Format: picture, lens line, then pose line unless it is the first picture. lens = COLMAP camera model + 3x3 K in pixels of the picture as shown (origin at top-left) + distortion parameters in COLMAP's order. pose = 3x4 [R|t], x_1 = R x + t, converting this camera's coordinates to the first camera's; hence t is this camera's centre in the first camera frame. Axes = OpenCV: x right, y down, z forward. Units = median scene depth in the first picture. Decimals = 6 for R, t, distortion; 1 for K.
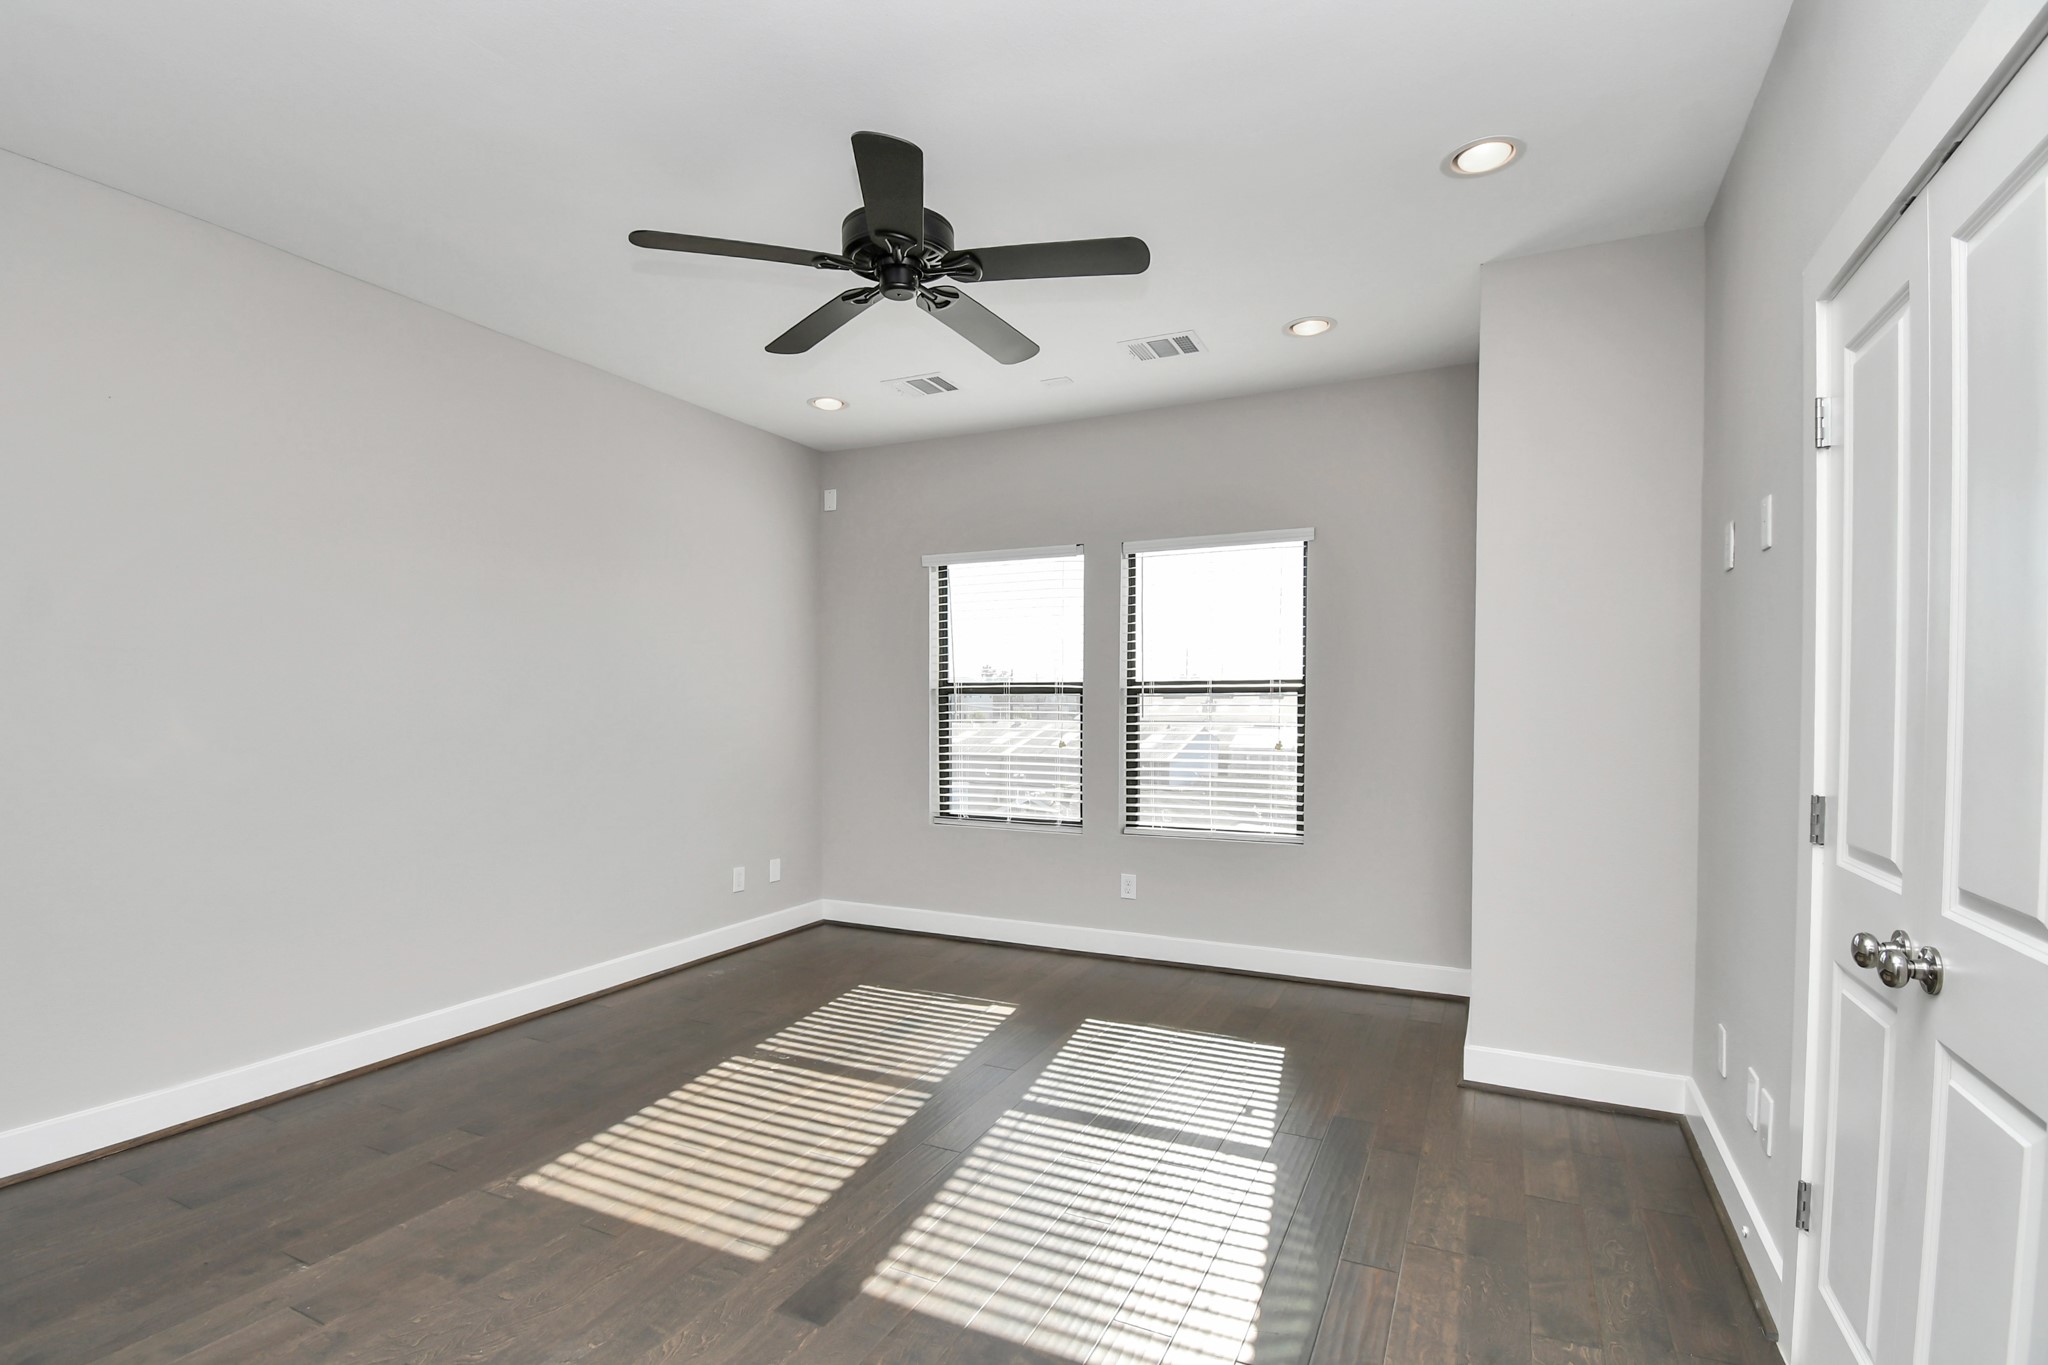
lens RADIAL K [[869.4, 0, 1026.1], [0, 869.4, 728.4], [0, 0, 1]] dist [0.014660, 0.000054]
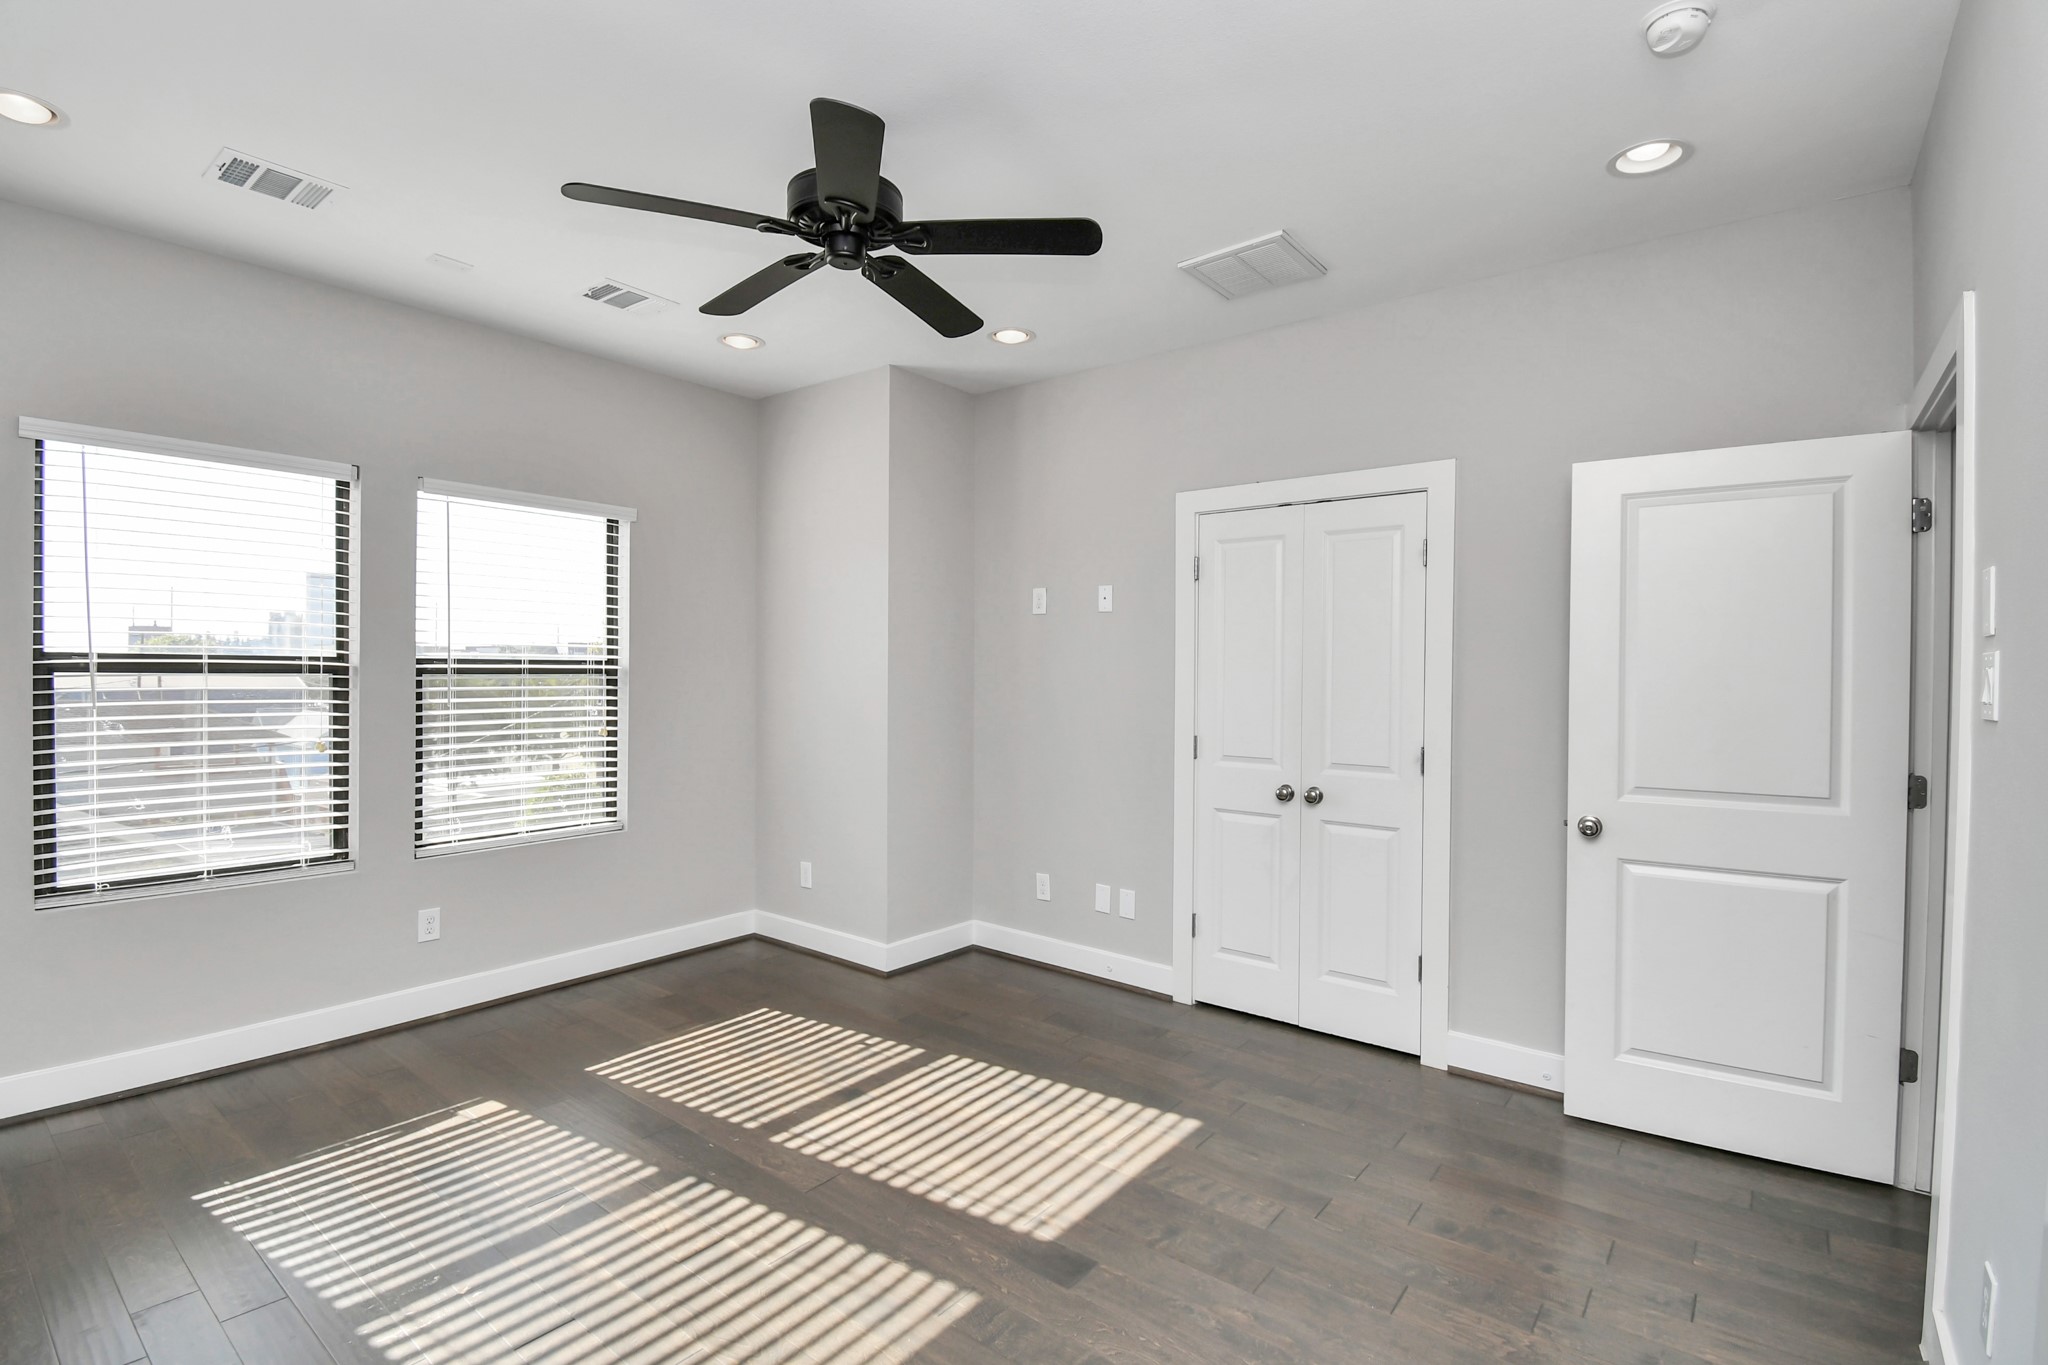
lens RADIAL K [[908.5, 0, 1001.0], [0, 908.5, 678.7], [0, 0, 1]] dist [-0.000281, -0.021422]
pose [[0.285073, 0.002691, 0.958502, -0.648347], [0.031244, 0.999439, -0.012099, -0.013680], [-0.957997, 0.033397, 0.284829, 0.372682]]
